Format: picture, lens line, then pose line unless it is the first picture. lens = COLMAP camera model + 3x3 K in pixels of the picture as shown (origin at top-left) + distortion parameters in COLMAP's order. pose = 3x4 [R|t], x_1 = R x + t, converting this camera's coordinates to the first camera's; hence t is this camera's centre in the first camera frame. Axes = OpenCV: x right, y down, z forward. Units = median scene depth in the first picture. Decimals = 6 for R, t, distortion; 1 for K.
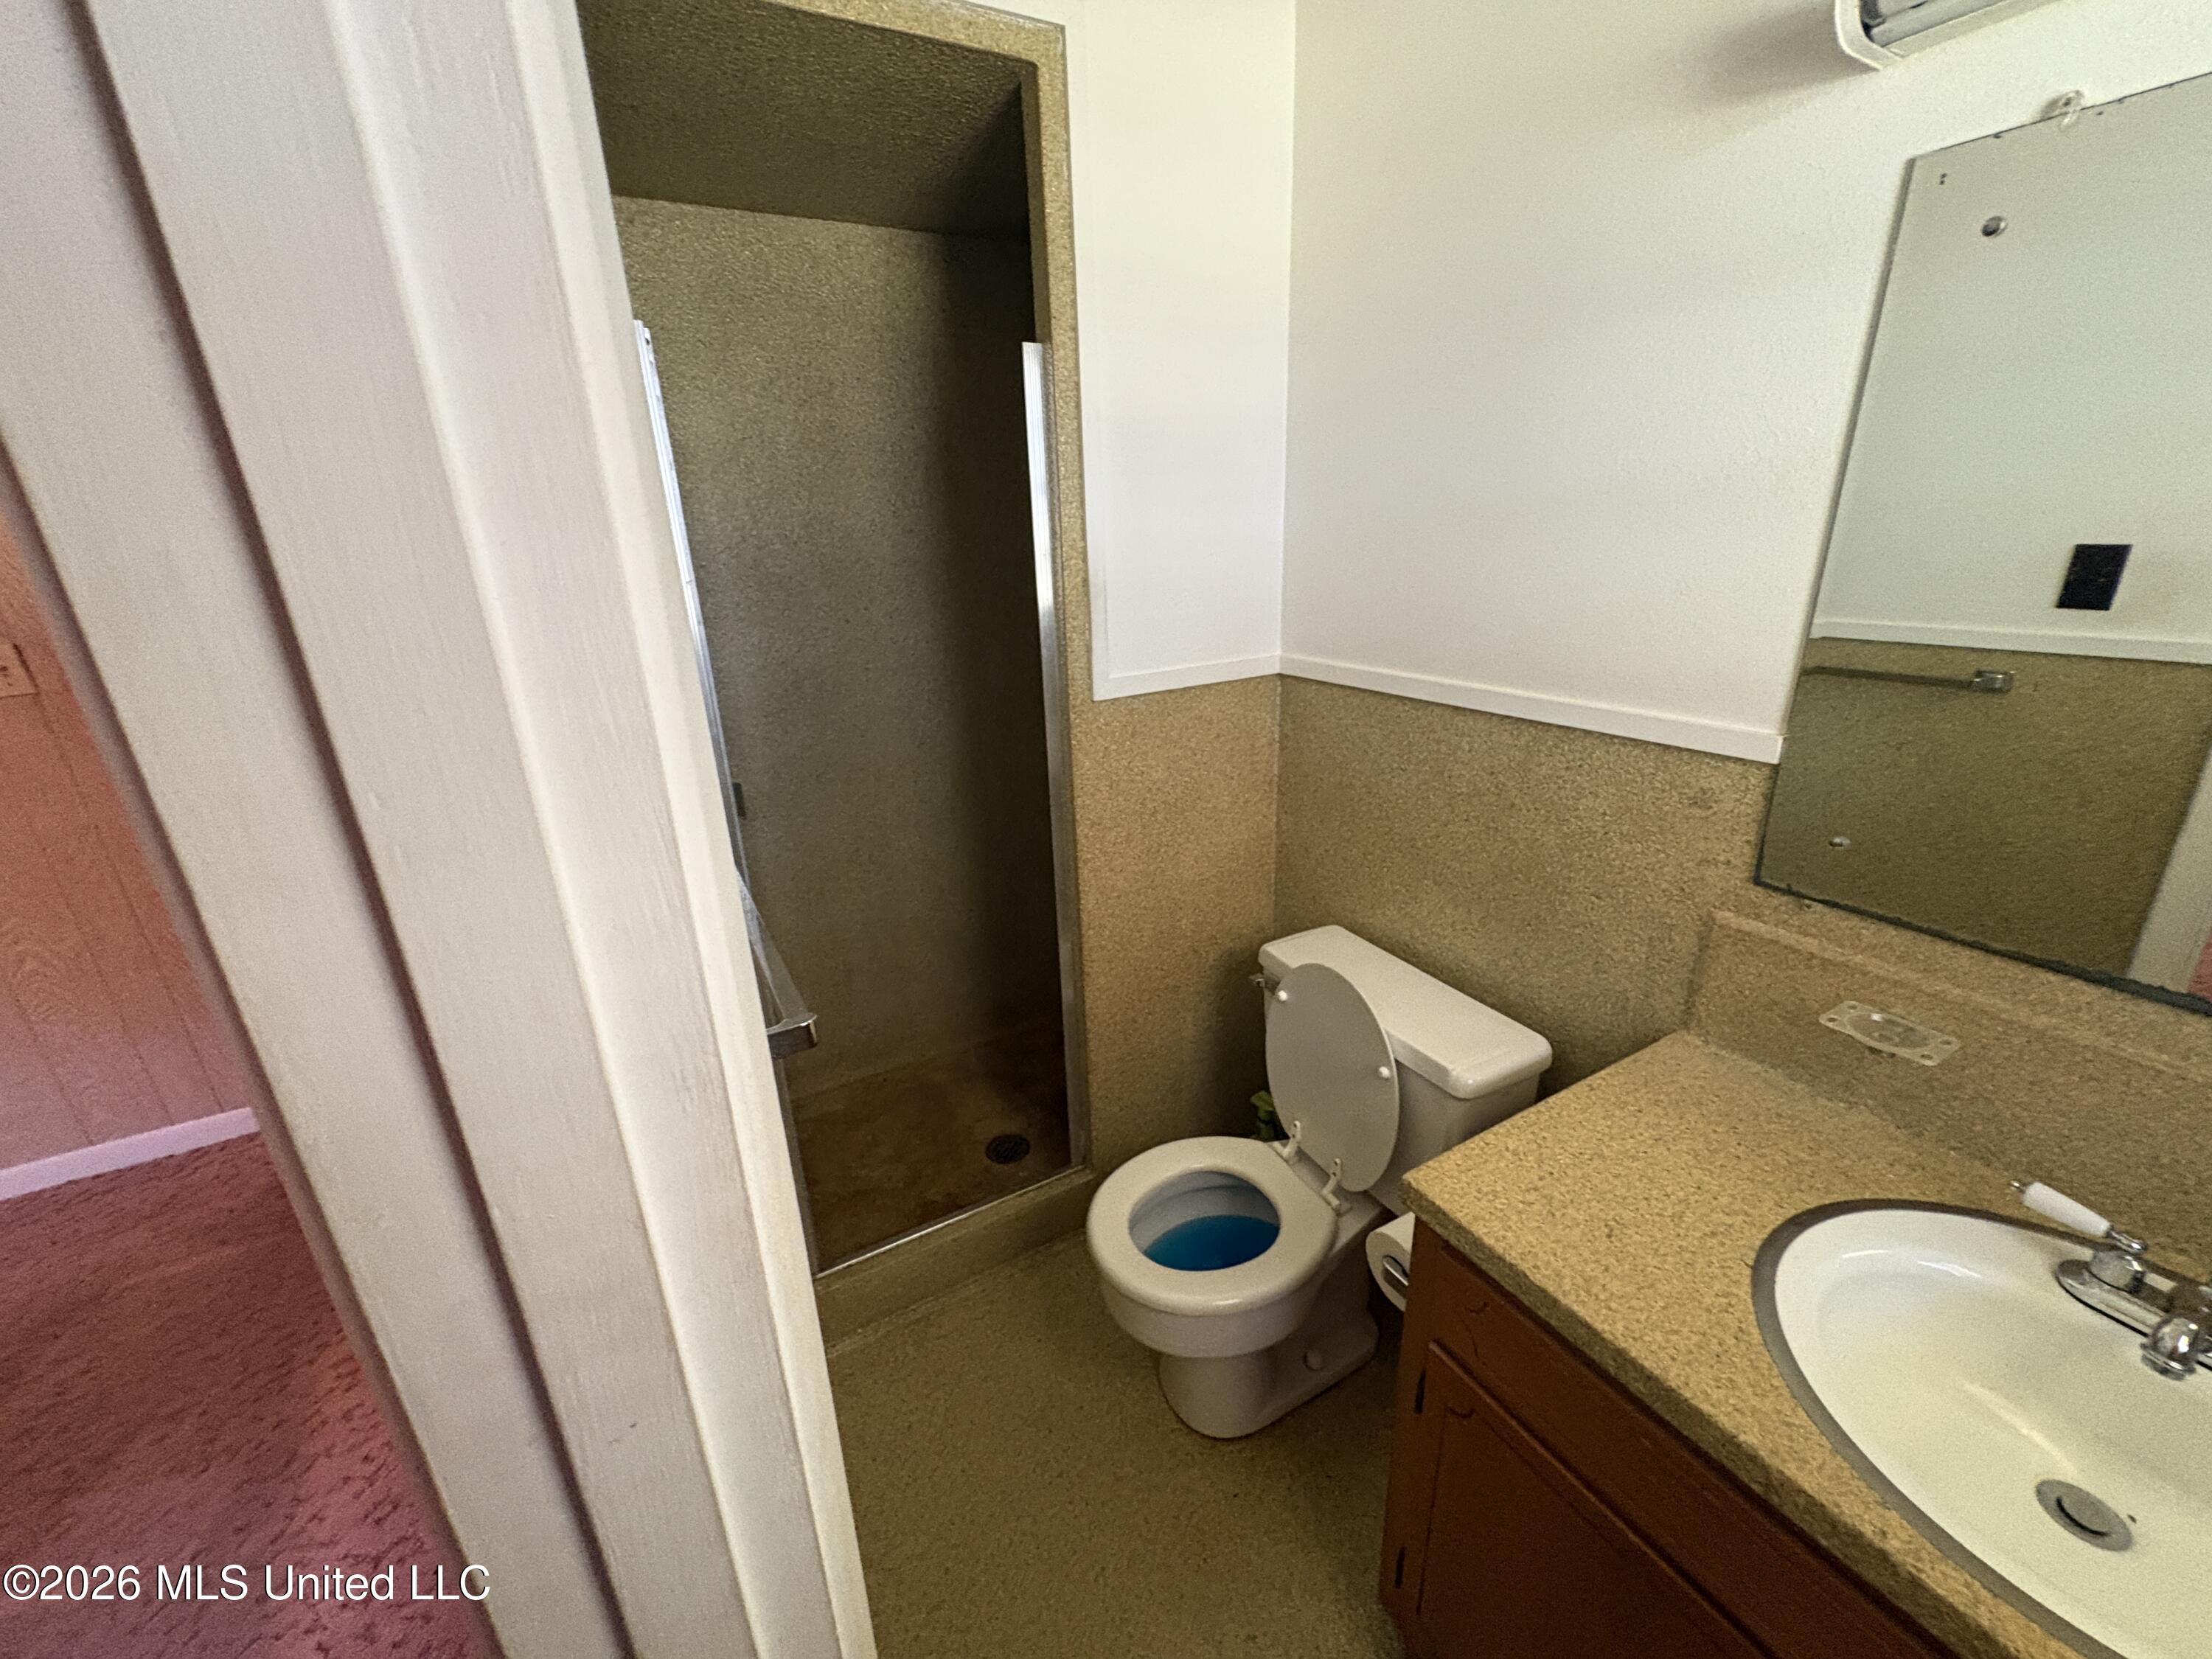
lens RADIAL K [[876.9, 0, 1105.1], [0, 876.9, 825.9], [0, 0, 1]] dist [0.004225, 0.000254]
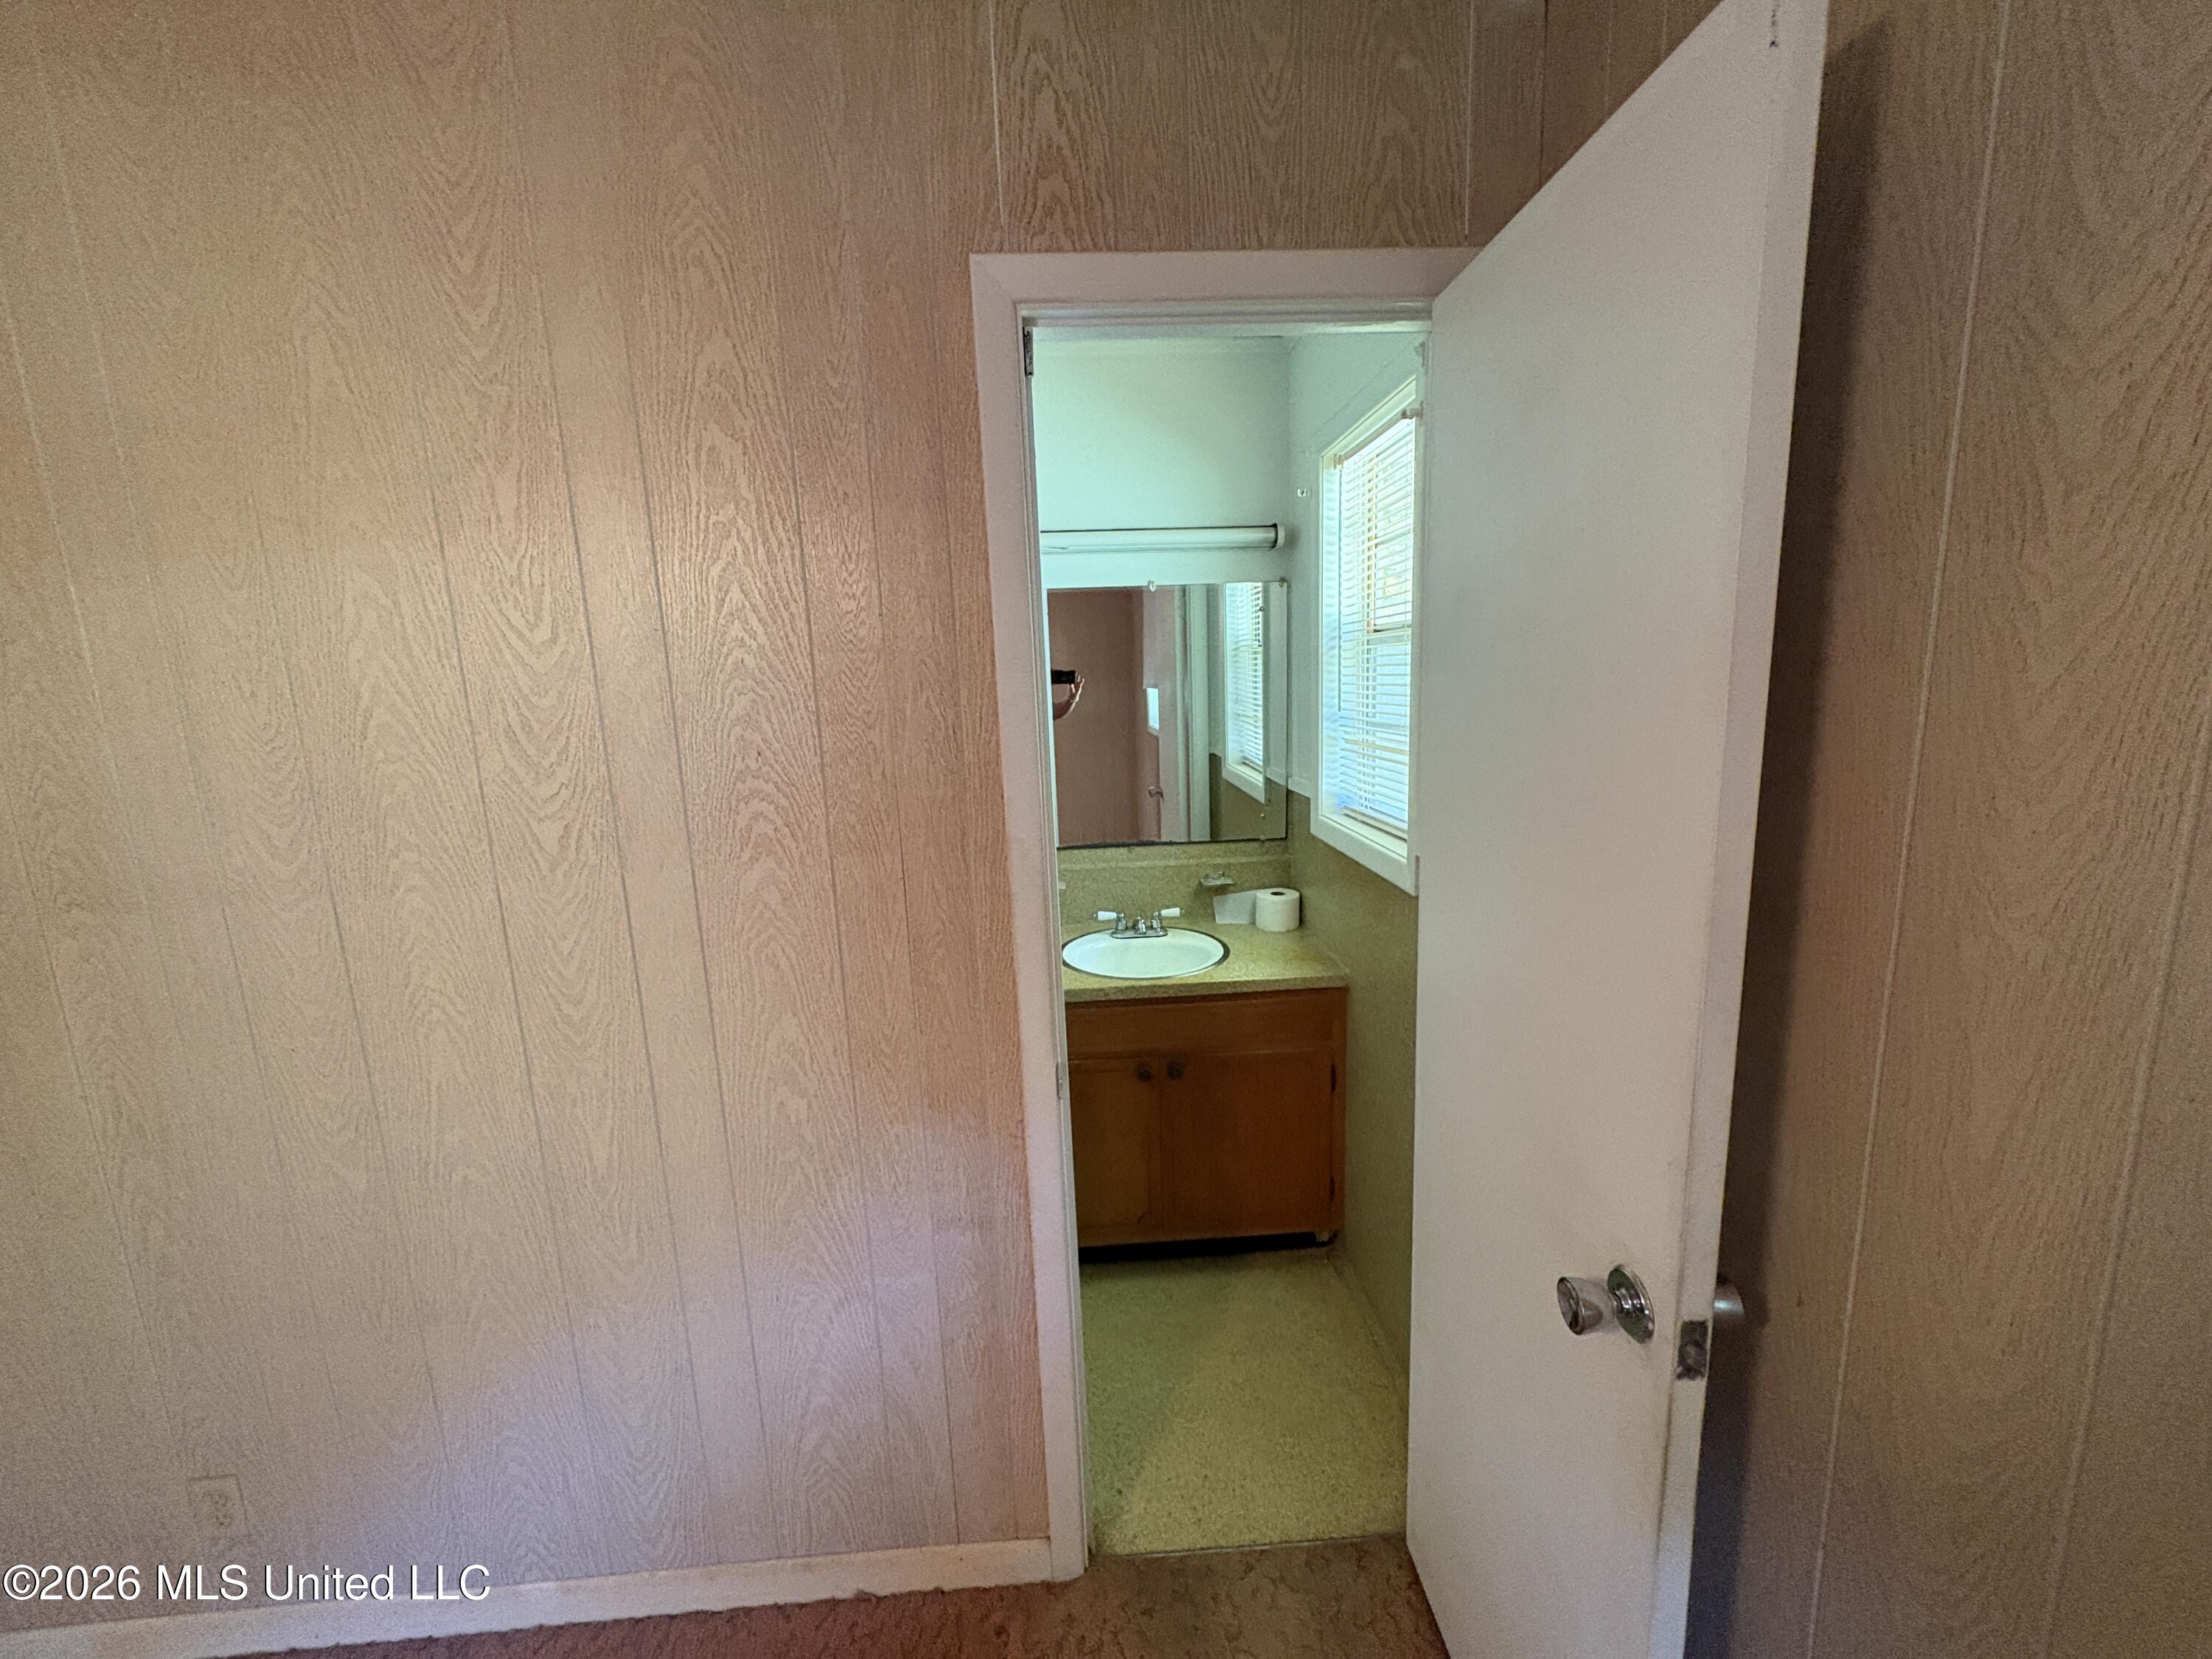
lens RADIAL K [[876.9, 0, 1107.5], [0, 876.9, 834.5], [0, 0, 1]] dist [0.004225, 0.000254]
pose [[0.444980, -0.133261, 0.885570, -1.592630], [0.312957, 0.949659, -0.014349, 0.209049], [-0.839078, 0.283530, 0.464284, -0.508989]]
